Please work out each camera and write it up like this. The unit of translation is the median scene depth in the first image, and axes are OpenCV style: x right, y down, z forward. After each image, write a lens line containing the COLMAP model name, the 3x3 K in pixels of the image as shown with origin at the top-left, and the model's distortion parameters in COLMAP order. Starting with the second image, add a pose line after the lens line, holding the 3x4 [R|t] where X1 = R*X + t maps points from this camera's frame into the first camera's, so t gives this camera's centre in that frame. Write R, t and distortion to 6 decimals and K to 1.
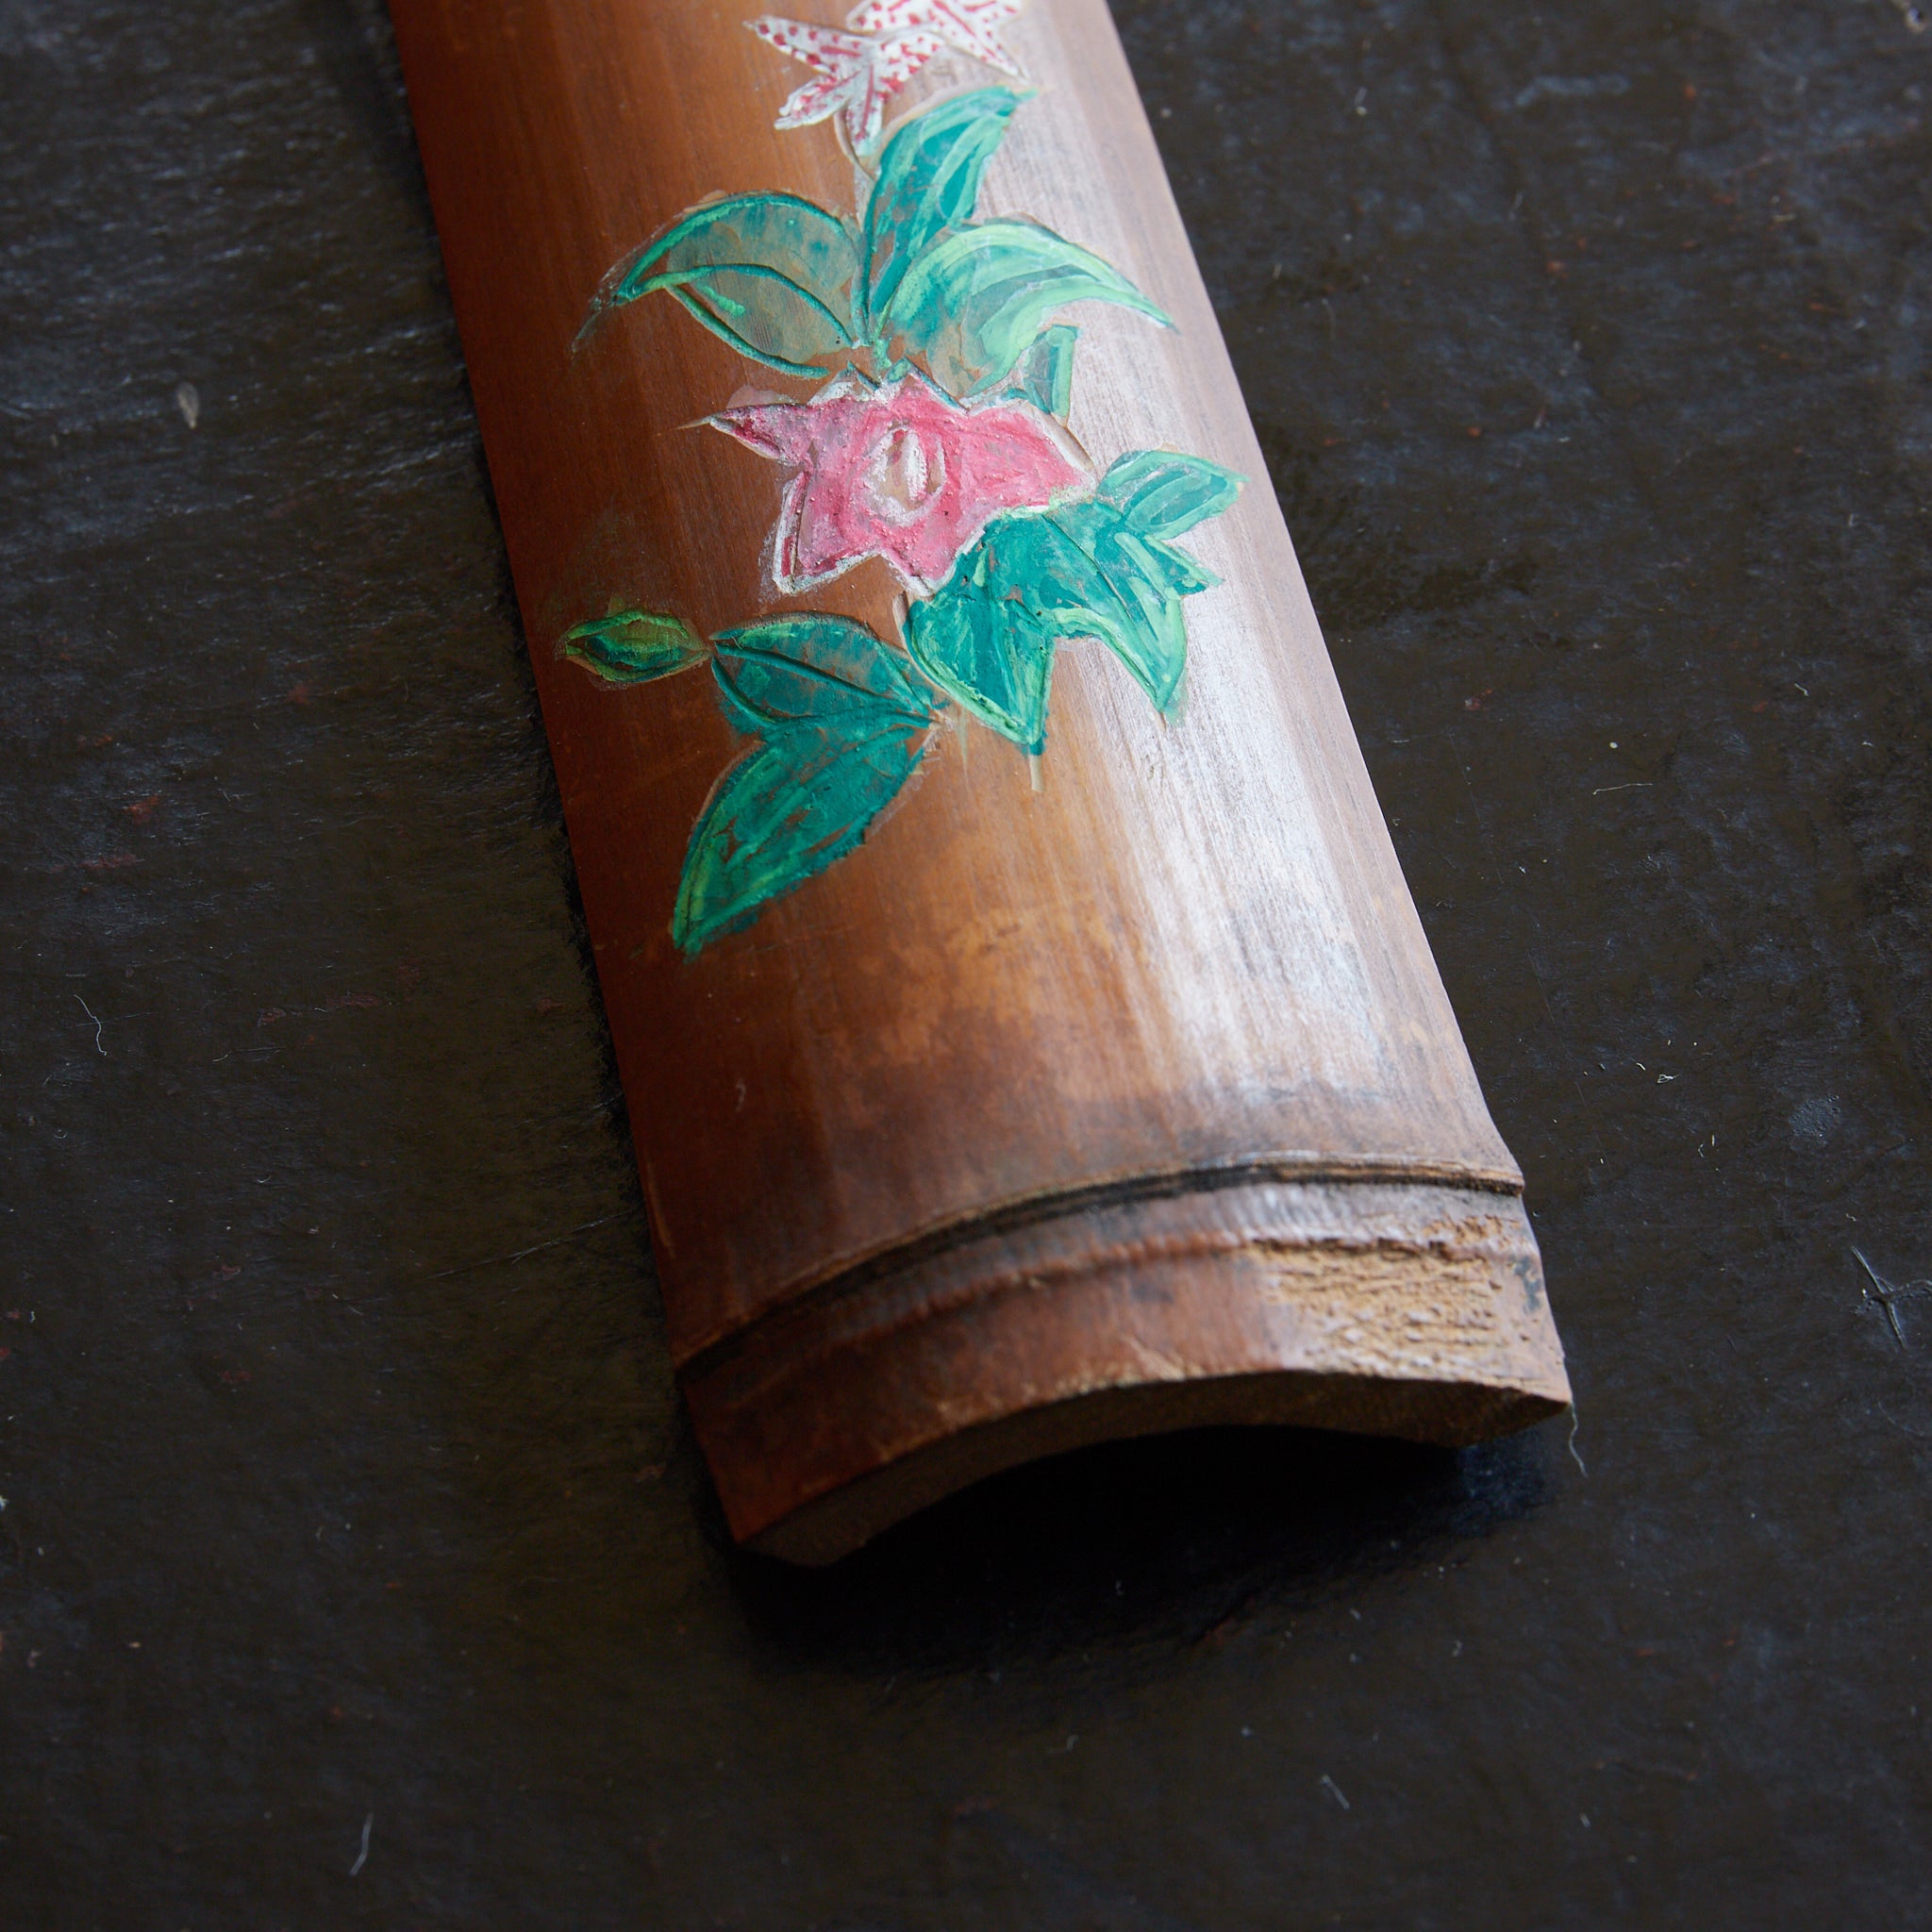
lens RADIAL K [[4952.6, 0, 1026.7], [0, 4952.6, 964.5], [0, 0, 1]] dist [-0.030680, 0.007935]
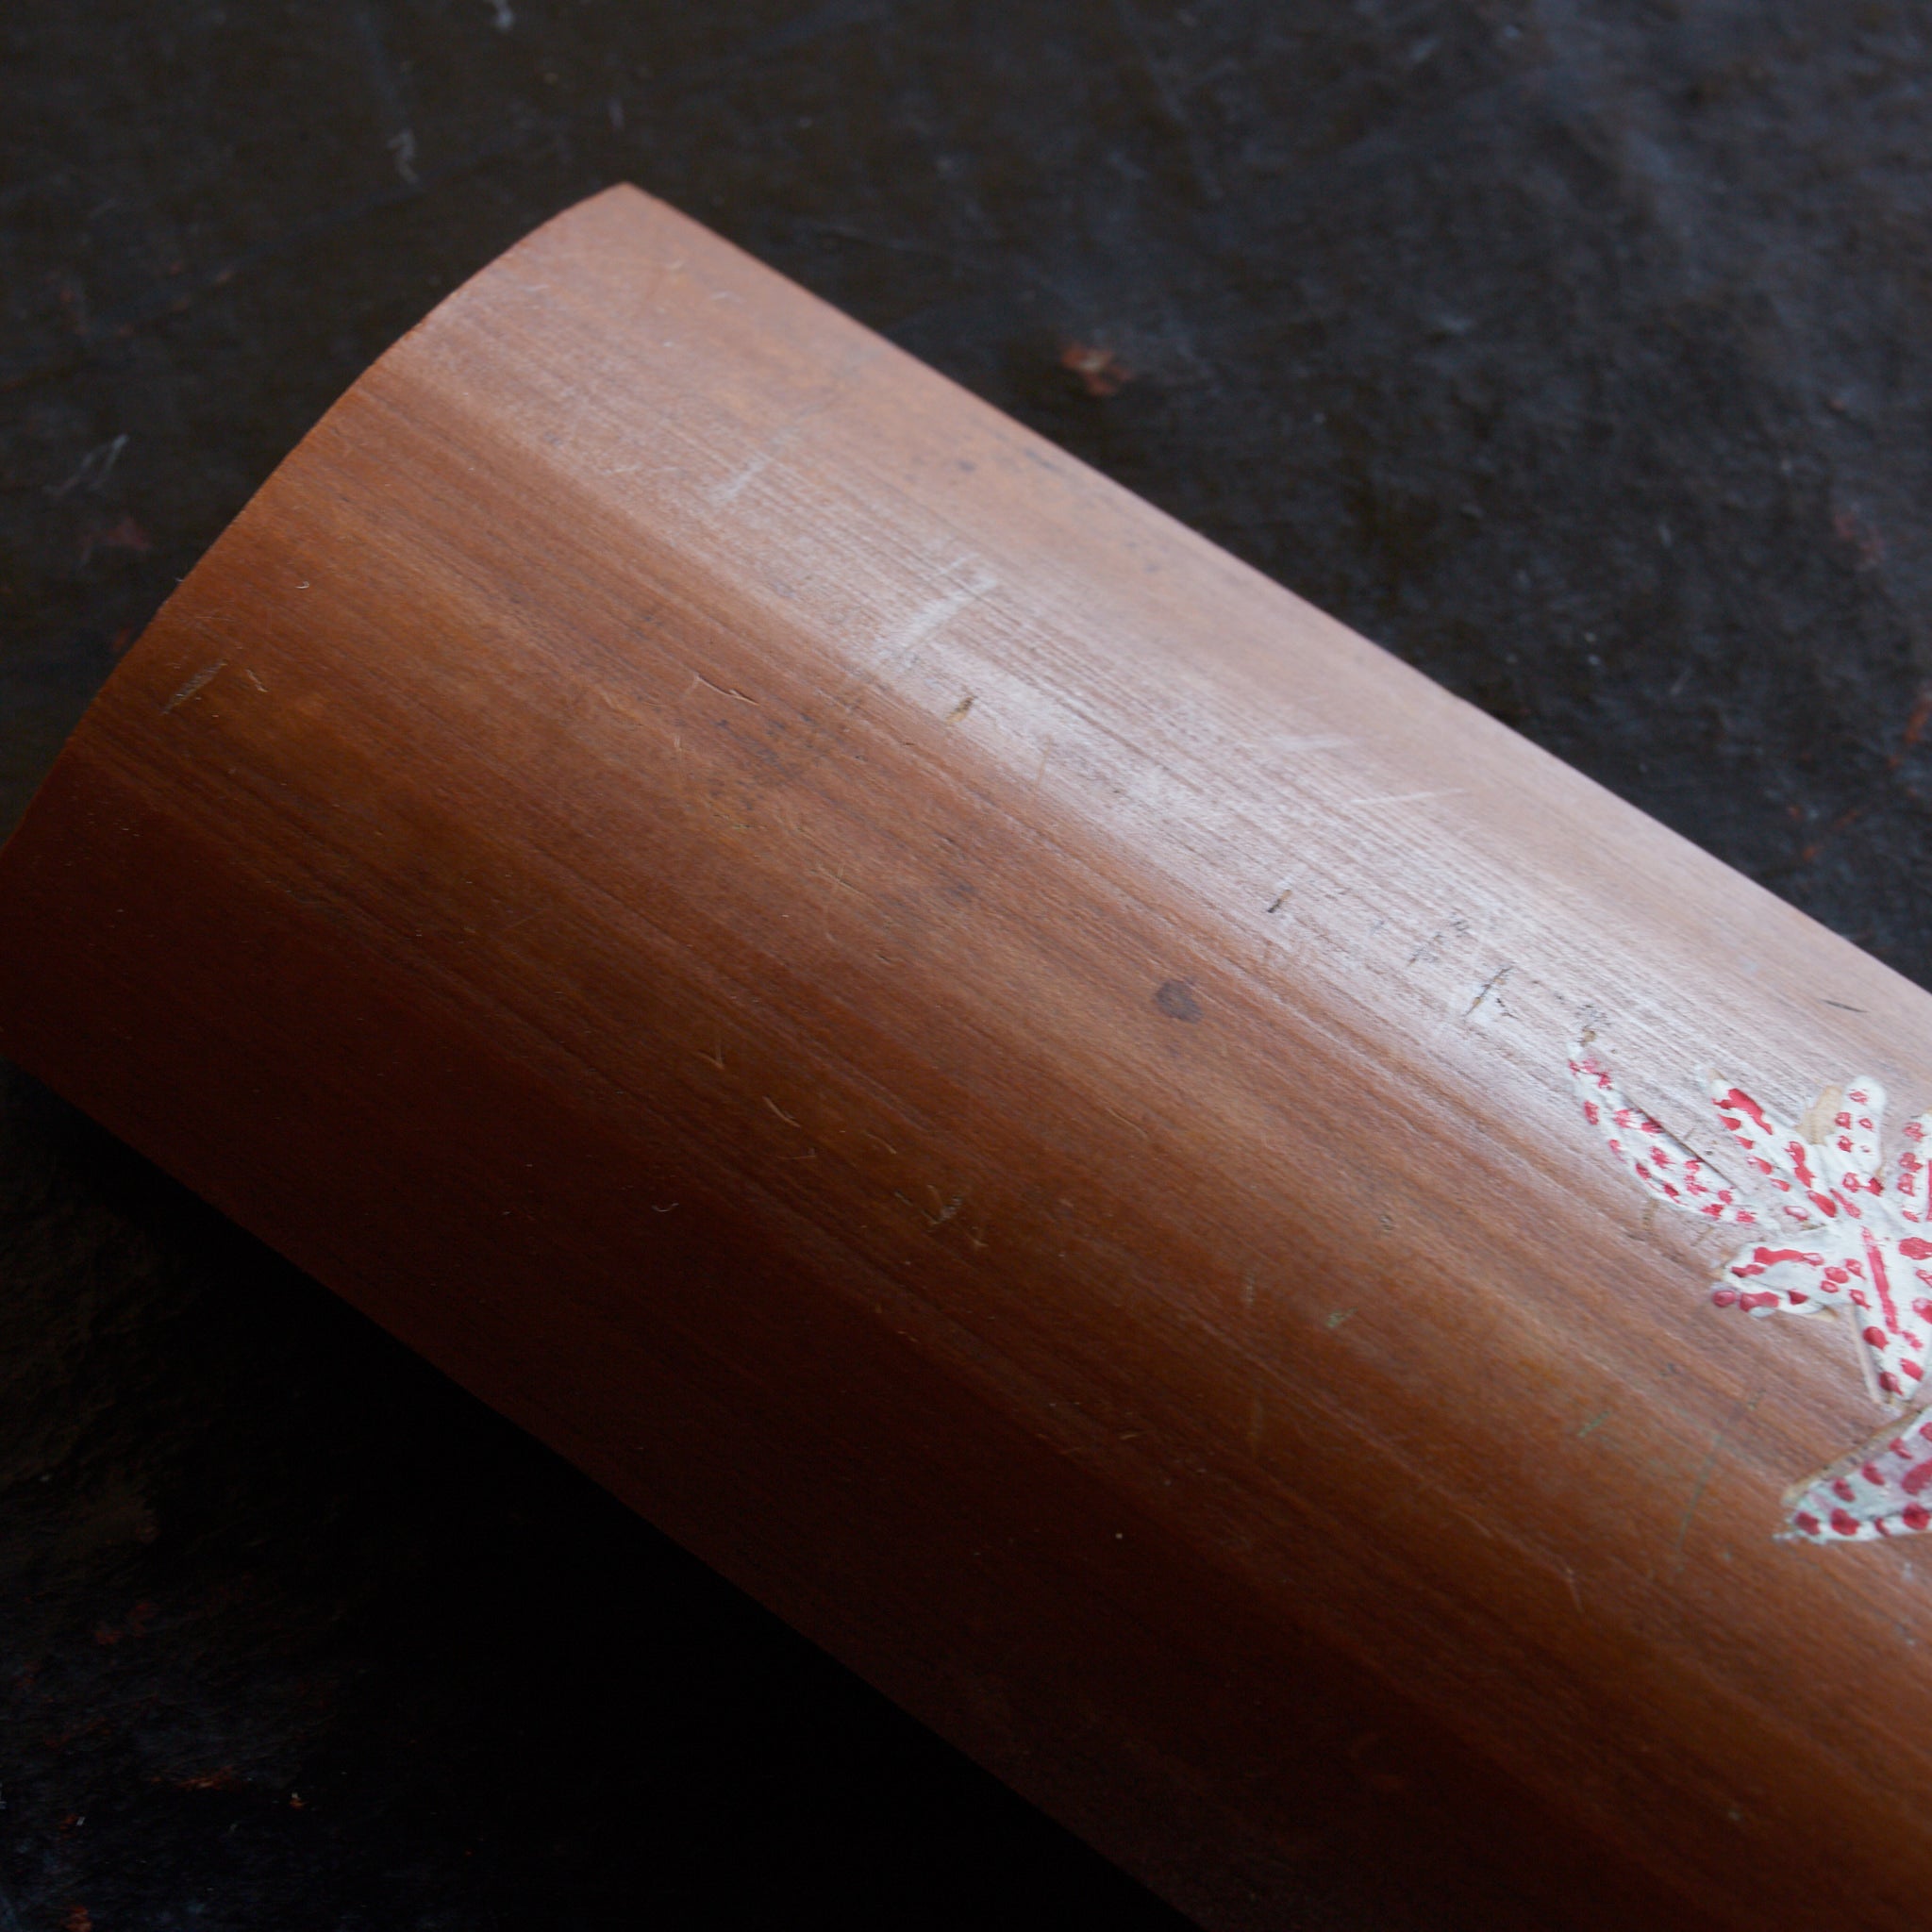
lens RADIAL K [[4680.6, 0, 963.1], [0, 4680.6, 965.5], [0, 0, 1]] dist [-0.052585, 0.009872]
pose [[0.758276, -0.601338, 0.251813, -0.235376], [0.529572, 0.793426, 0.300048, -0.479922], [-0.380225, -0.094166, 0.920088, 0.611986]]
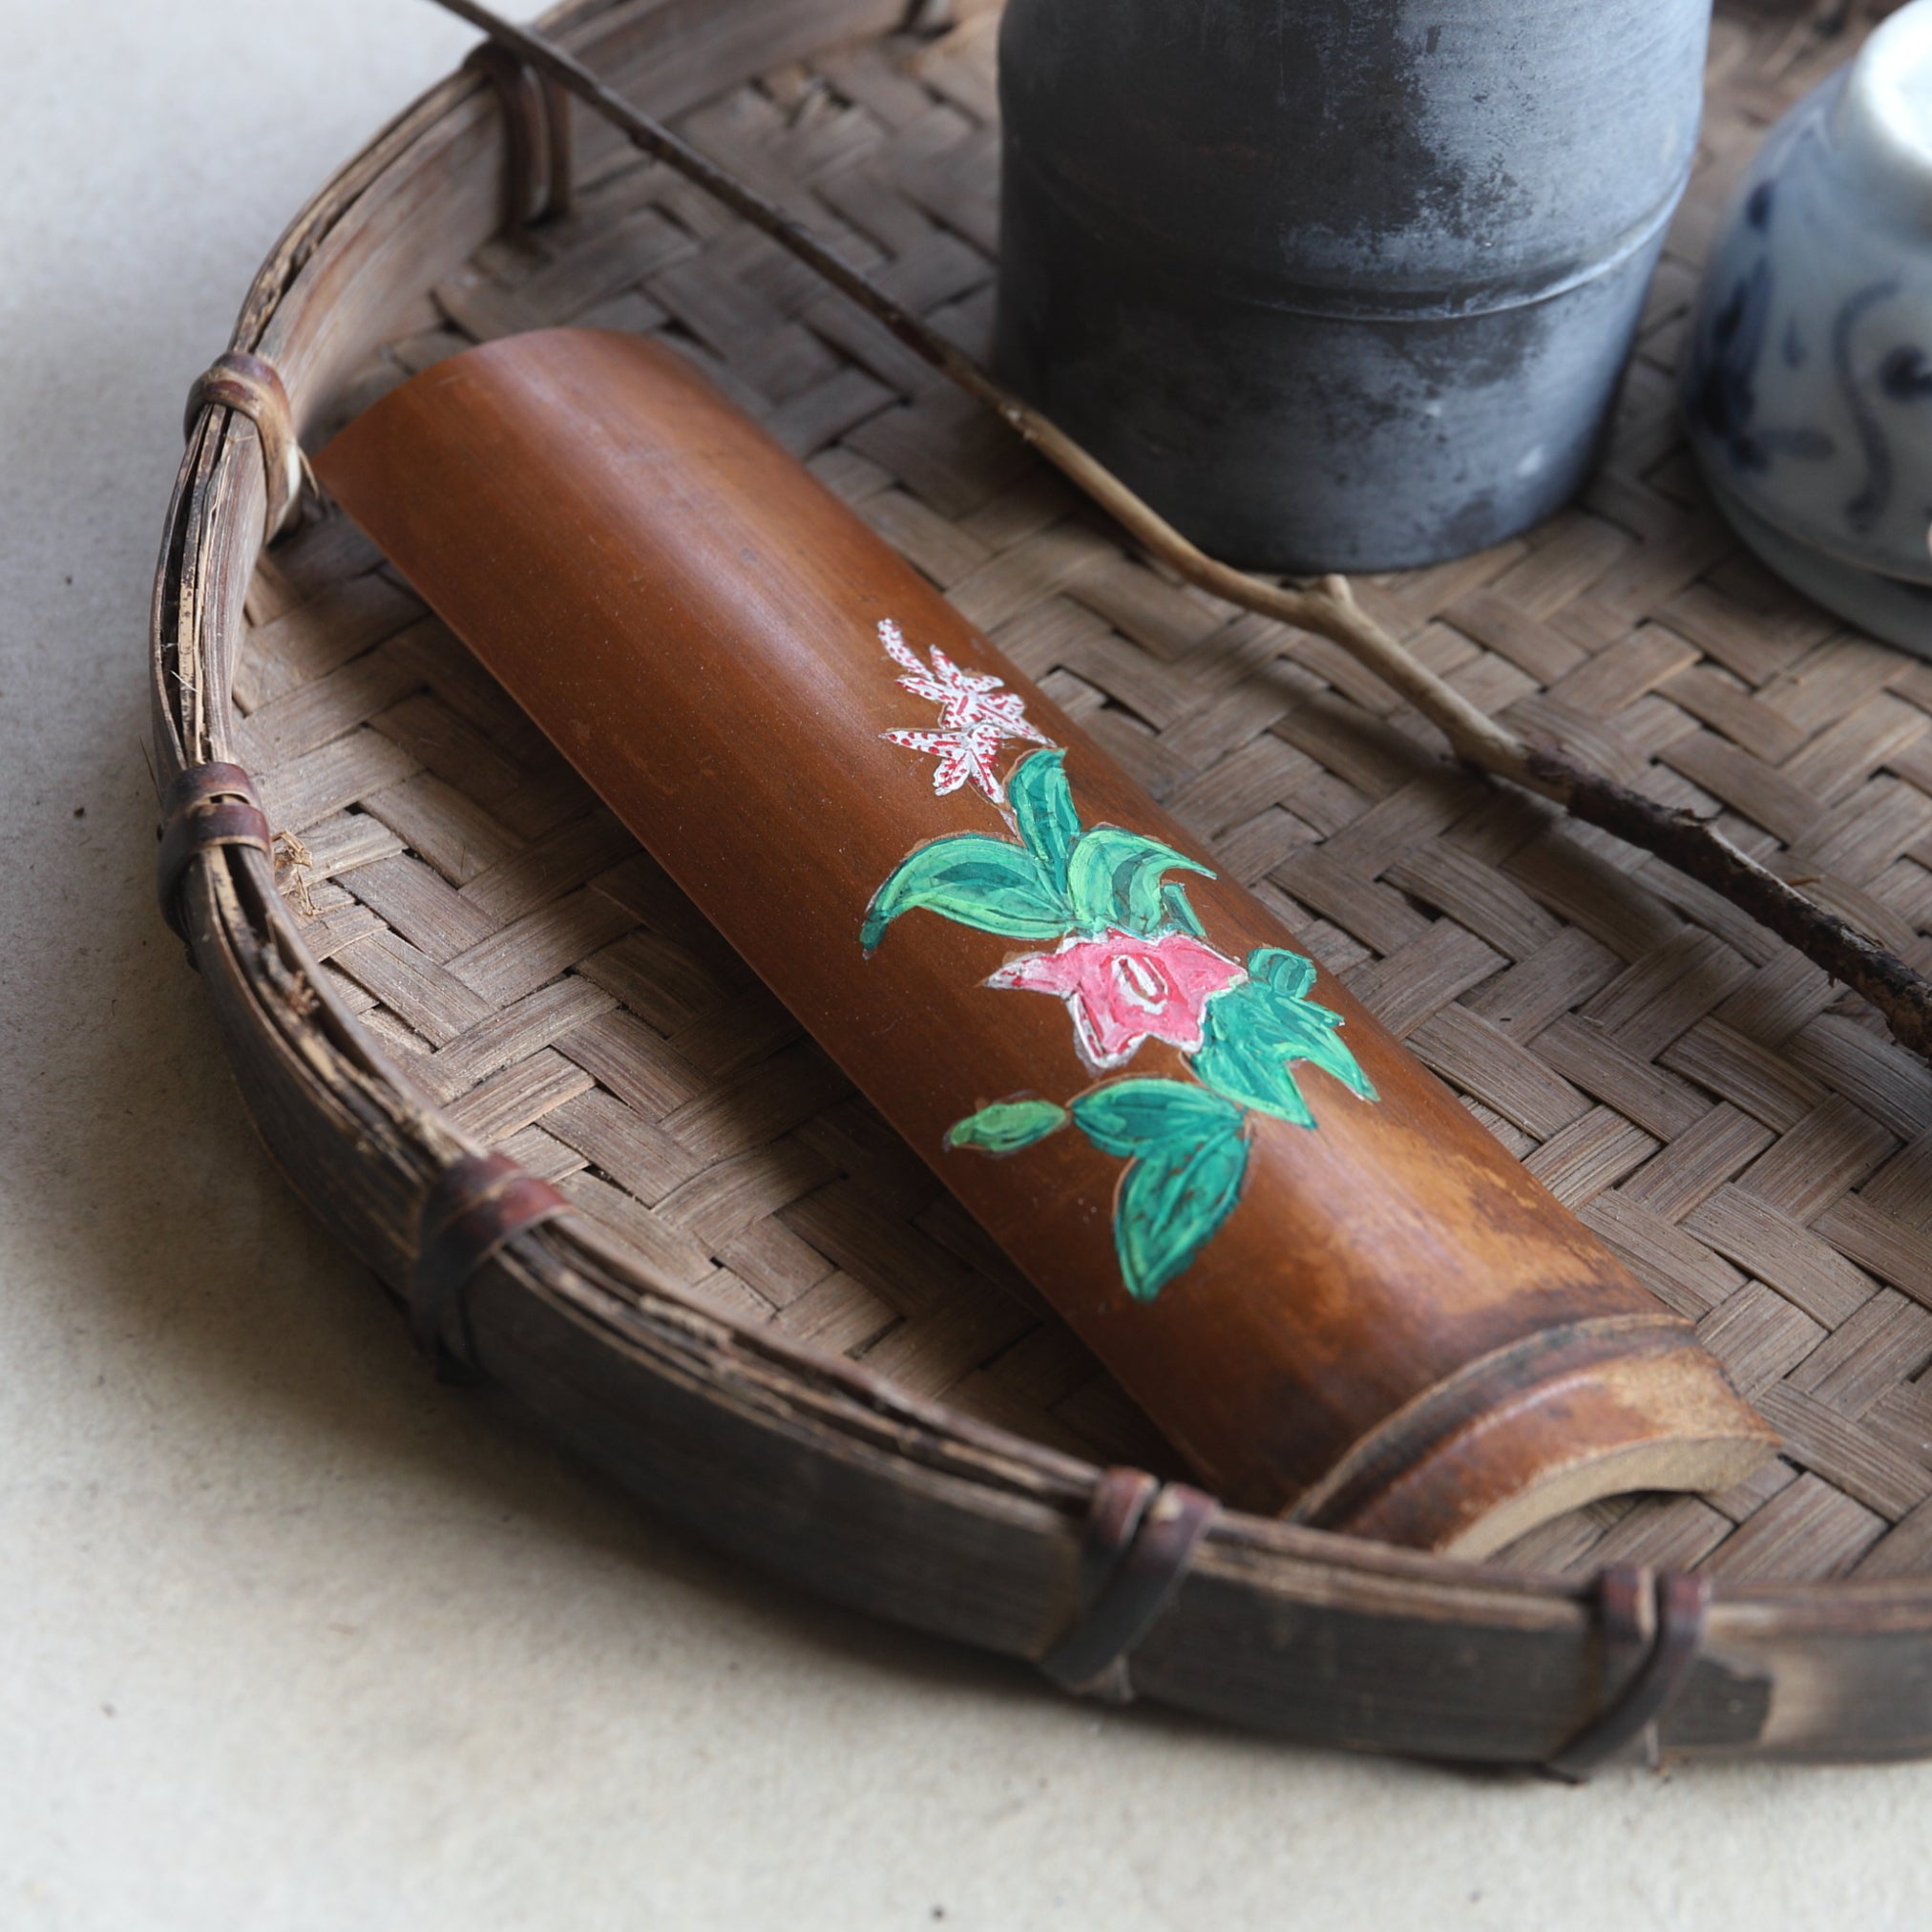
lens RADIAL K [[5396.4, 0, 505.5], [0, 5396.4, 966.3], [0, 0, 1]] dist [0.025752, -1.388602]
pose [[0.951471, -0.179042, 0.250292, -0.616367], [0.228018, 0.956366, -0.182678, 0.149534], [-0.206663, 0.230884, 0.950780, -0.503428]]
